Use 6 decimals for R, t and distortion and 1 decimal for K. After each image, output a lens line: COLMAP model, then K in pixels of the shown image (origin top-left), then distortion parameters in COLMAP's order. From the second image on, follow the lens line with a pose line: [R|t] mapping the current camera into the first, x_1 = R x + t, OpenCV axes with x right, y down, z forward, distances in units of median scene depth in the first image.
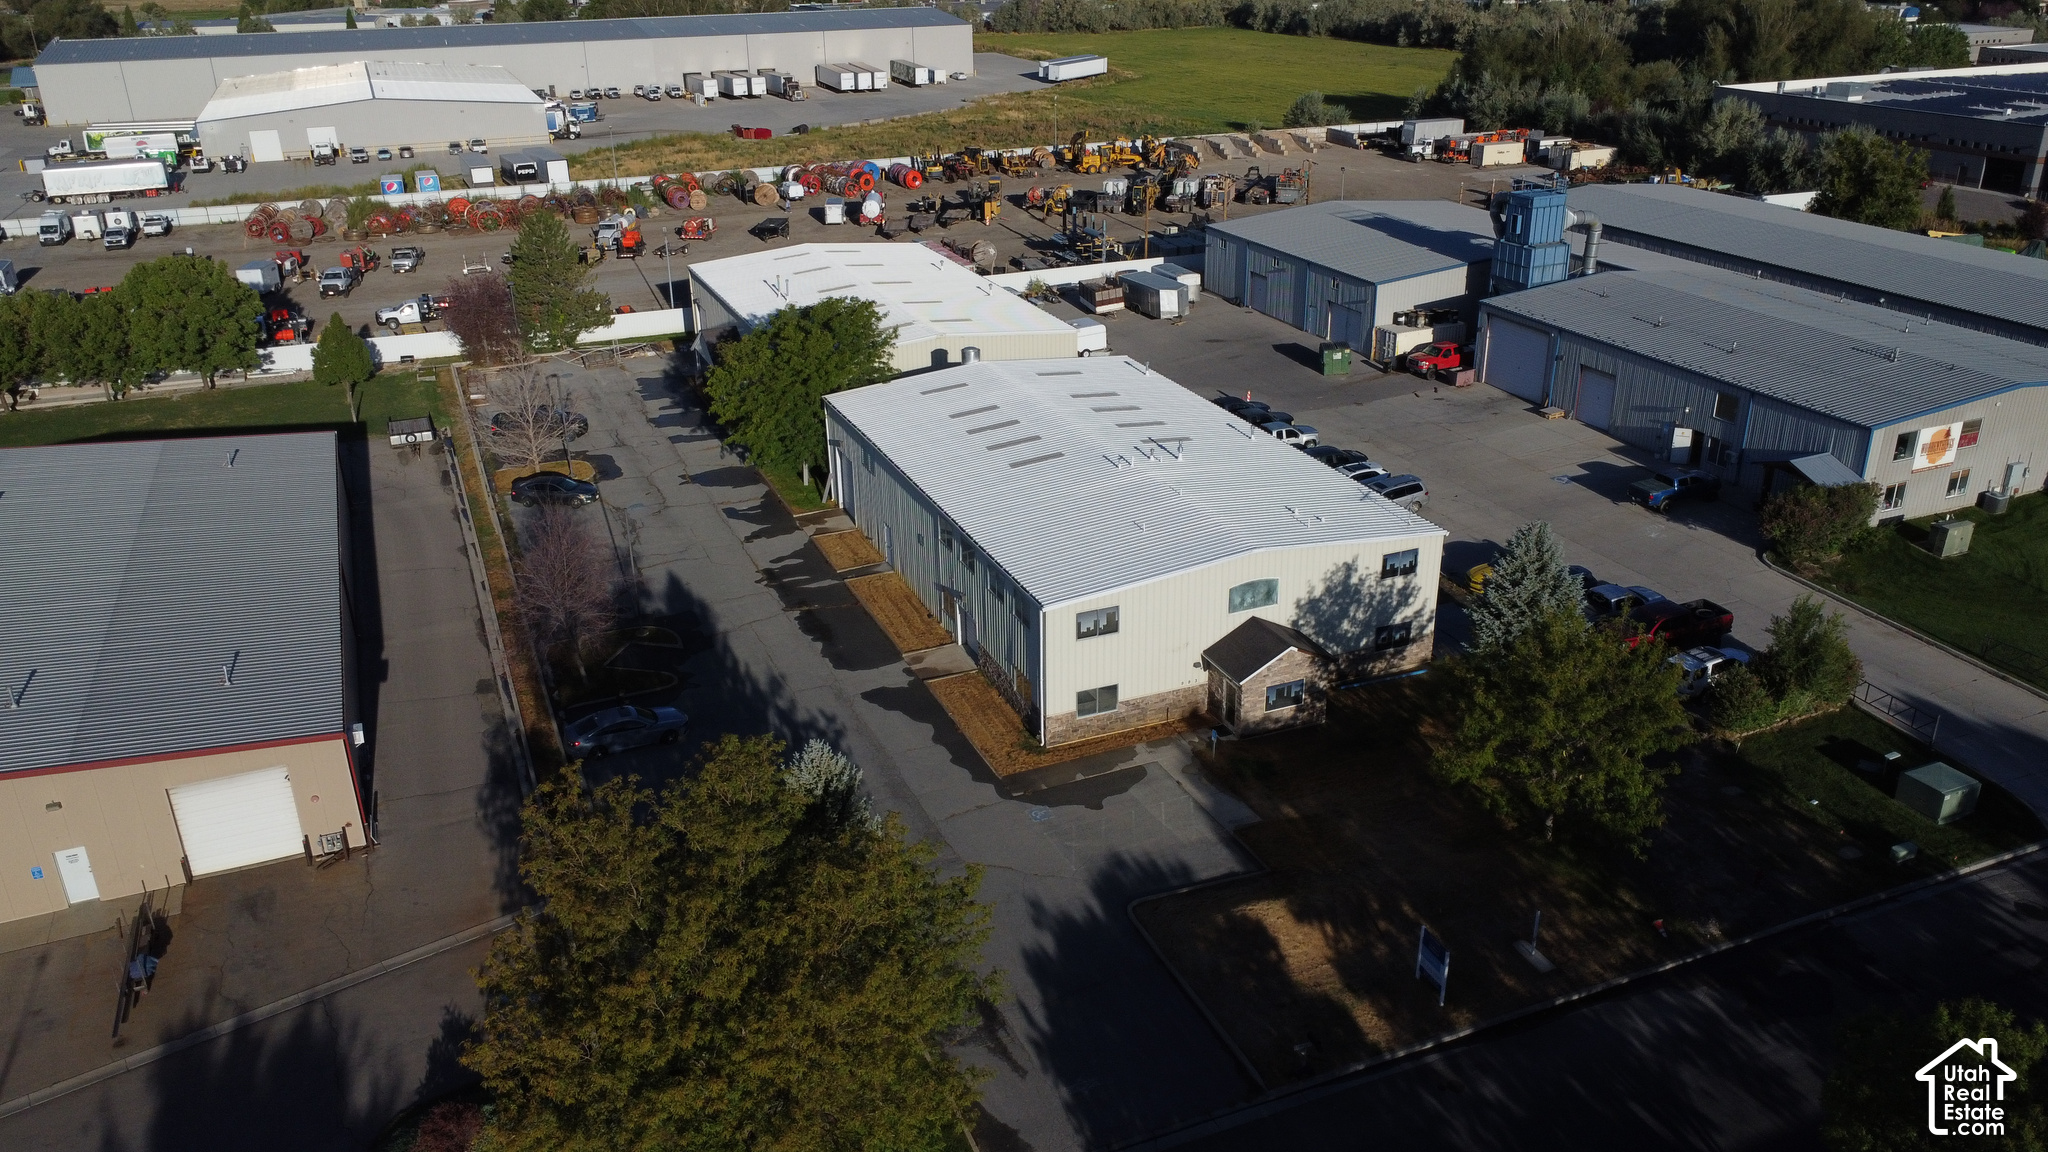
lens RADIAL K [[1528.0, 0, 1035.3], [0, 1528.0, 575.1], [0, 0, 1]] dist [0.008455, -0.008007]
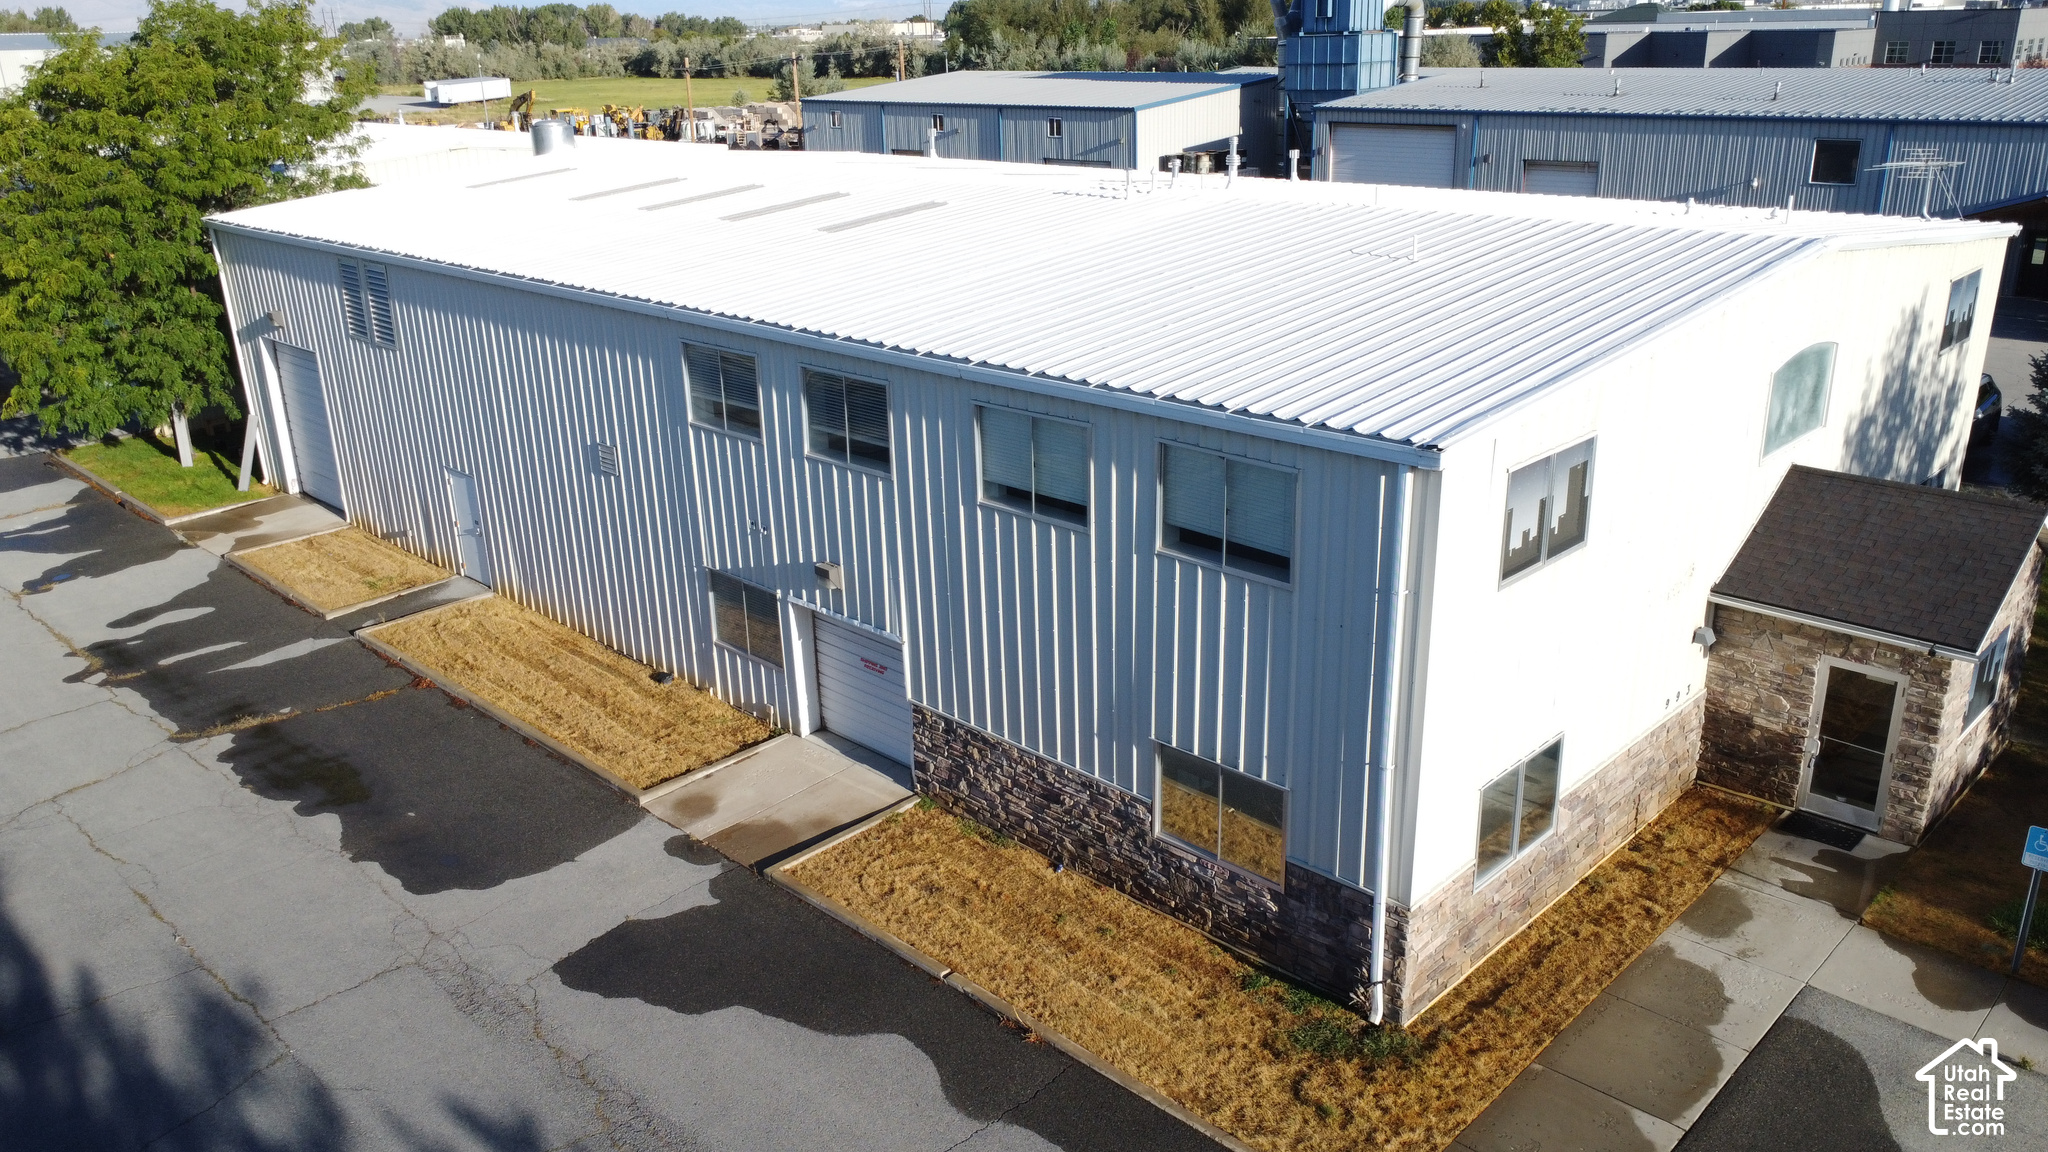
lens RADIAL K [[1528.0, 0, 1032.7], [0, 1528.0, 573.3], [0, 0, 1]] dist [0.008455, -0.008007]
pose [[0.923151, -0.139040, 0.358413, -0.092081], [0.164338, 0.985554, -0.040952, 0.026026], [-0.347541, 0.096706, 0.932665, 0.537717]]
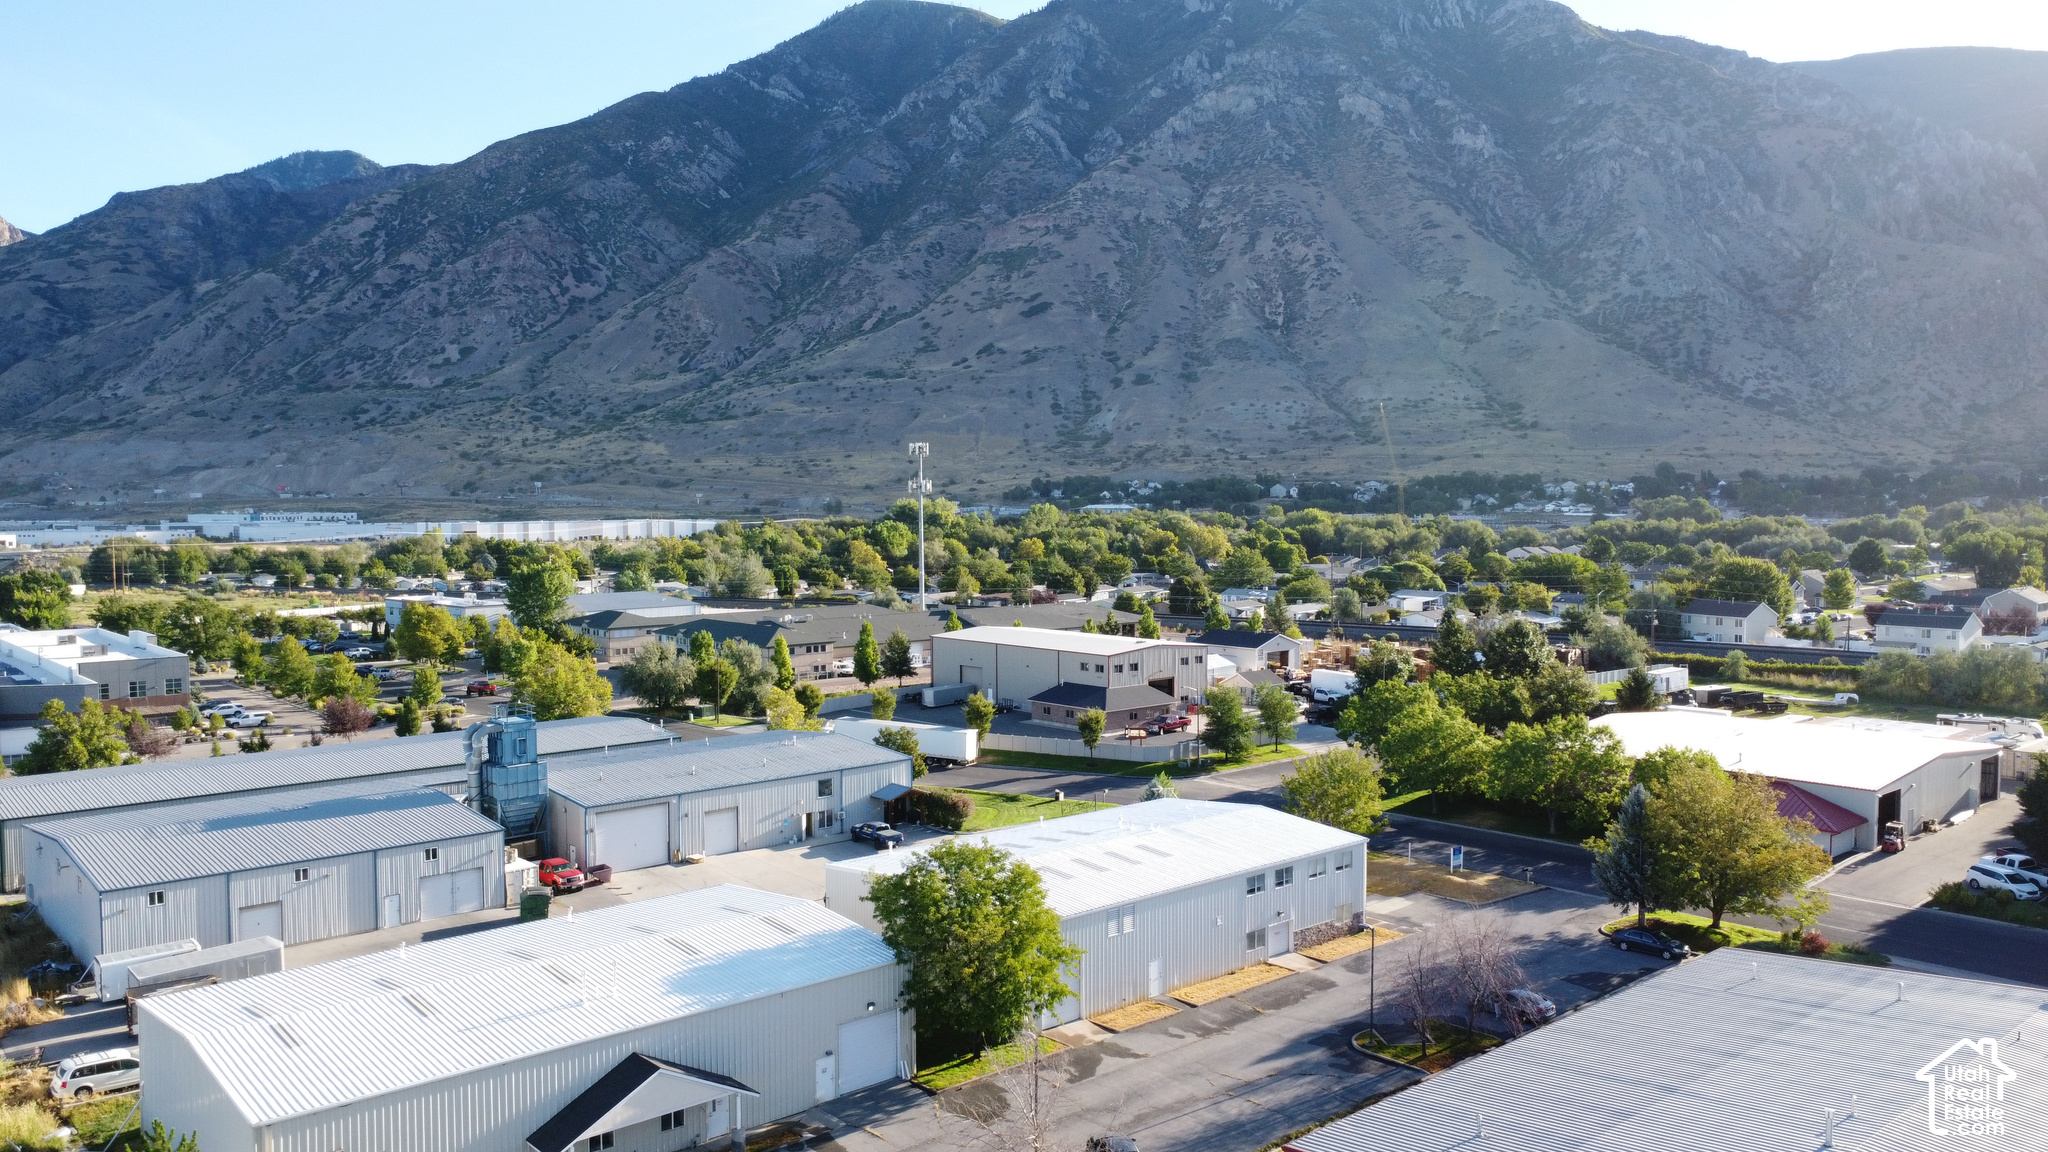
lens RADIAL K [[1528.0, 0, 1032.4], [0, 1528.0, 574.1], [0, 0, 1]] dist [0.008455, -0.008007]
pose [[-0.319786, -0.034571, 0.946859, -1.009027], [0.386461, 0.907669, 0.163661, -0.457522], [-0.865093, 0.418260, -0.276899, 1.125246]]
